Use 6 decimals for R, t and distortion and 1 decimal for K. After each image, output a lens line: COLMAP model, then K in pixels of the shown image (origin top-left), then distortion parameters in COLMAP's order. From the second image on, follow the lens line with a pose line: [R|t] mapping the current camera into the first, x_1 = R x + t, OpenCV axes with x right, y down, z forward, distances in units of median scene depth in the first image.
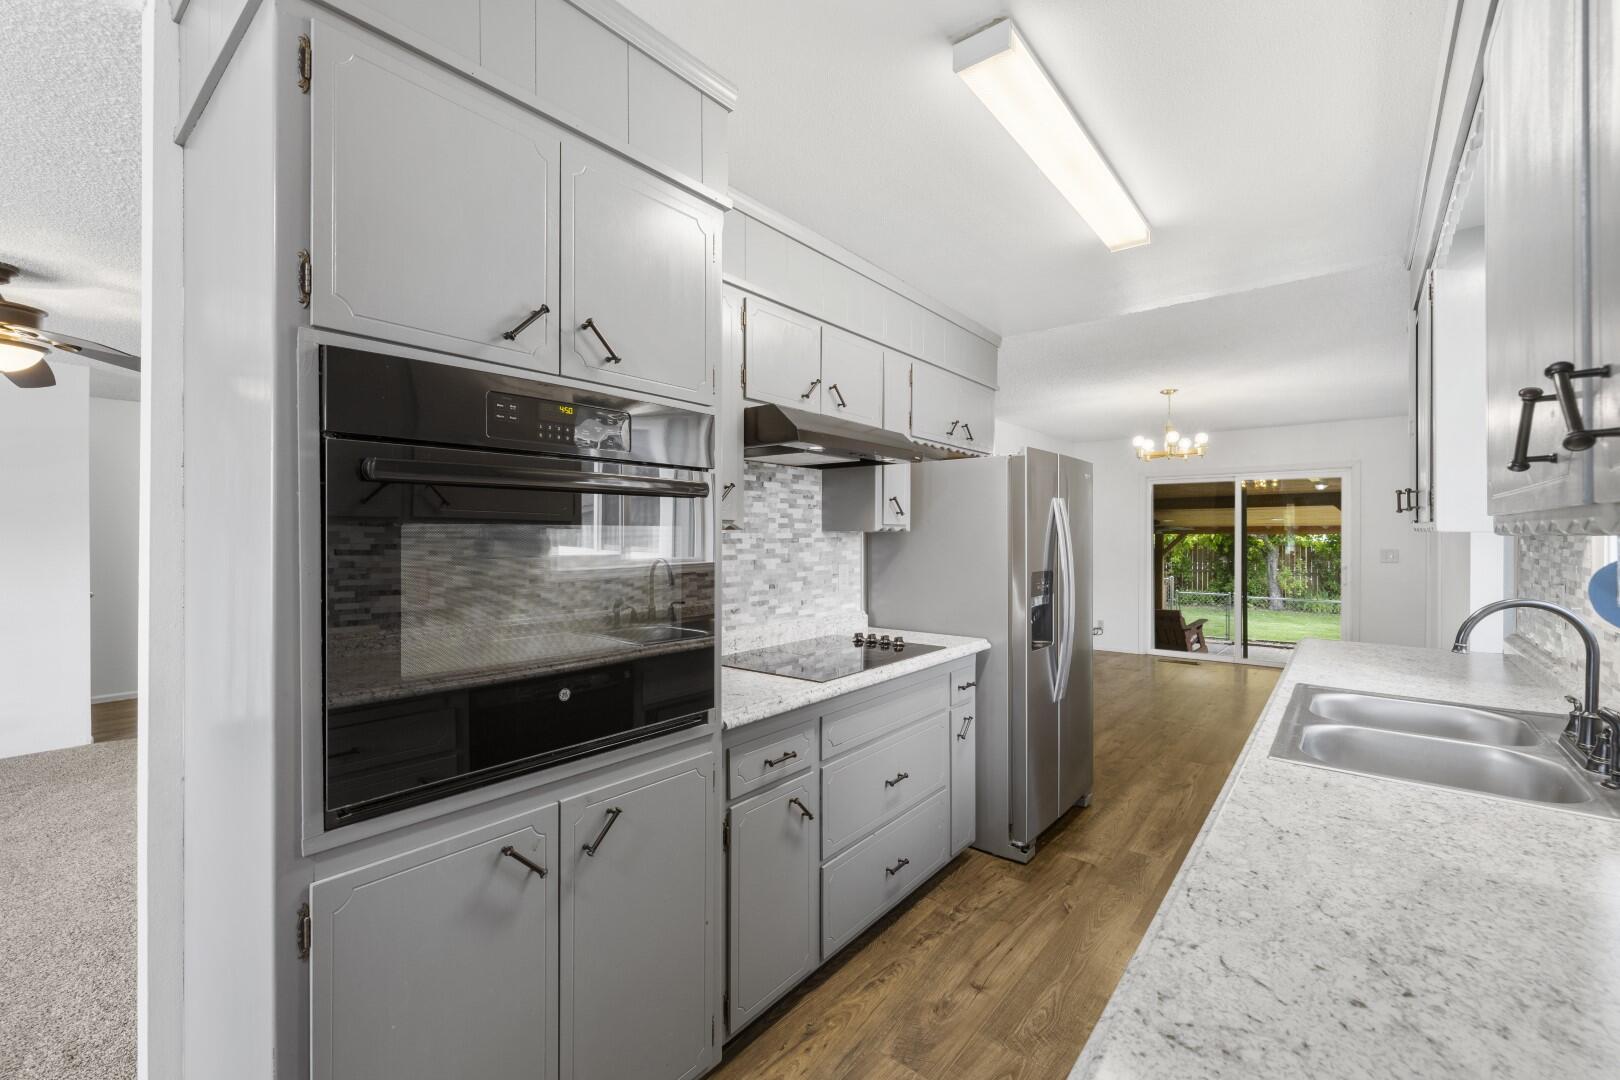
lens RADIAL K [[682.3, 0, 808.2], [0, 682.3, 537.0], [0, 0, 1]] dist [-0.002534, -0.000515]
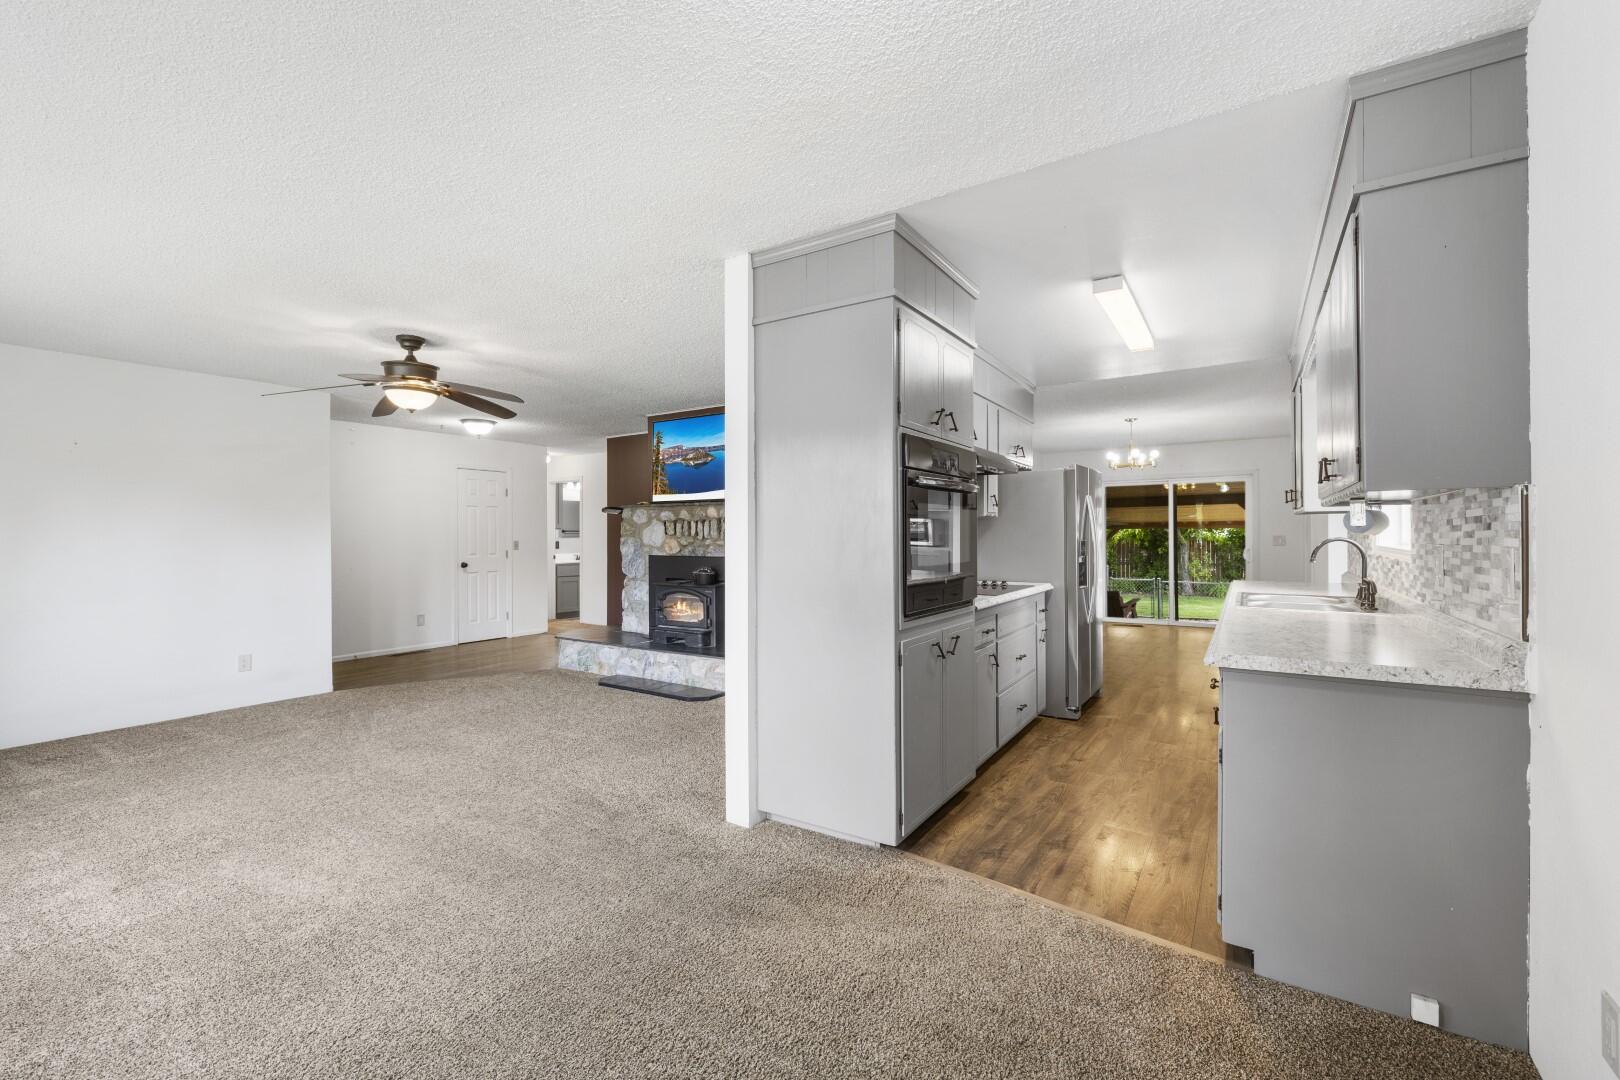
lens RADIAL K [[682.3, 0, 811.1], [0, 682.3, 536.6], [0, 0, 1]] dist [-0.002534, -0.000515]
pose [[0.994197, -0.006120, 0.107403, -0.410874], [0.006476, 0.999975, -0.002964, 0.035821], [-0.107382, 0.003643, 0.994211, -0.468107]]
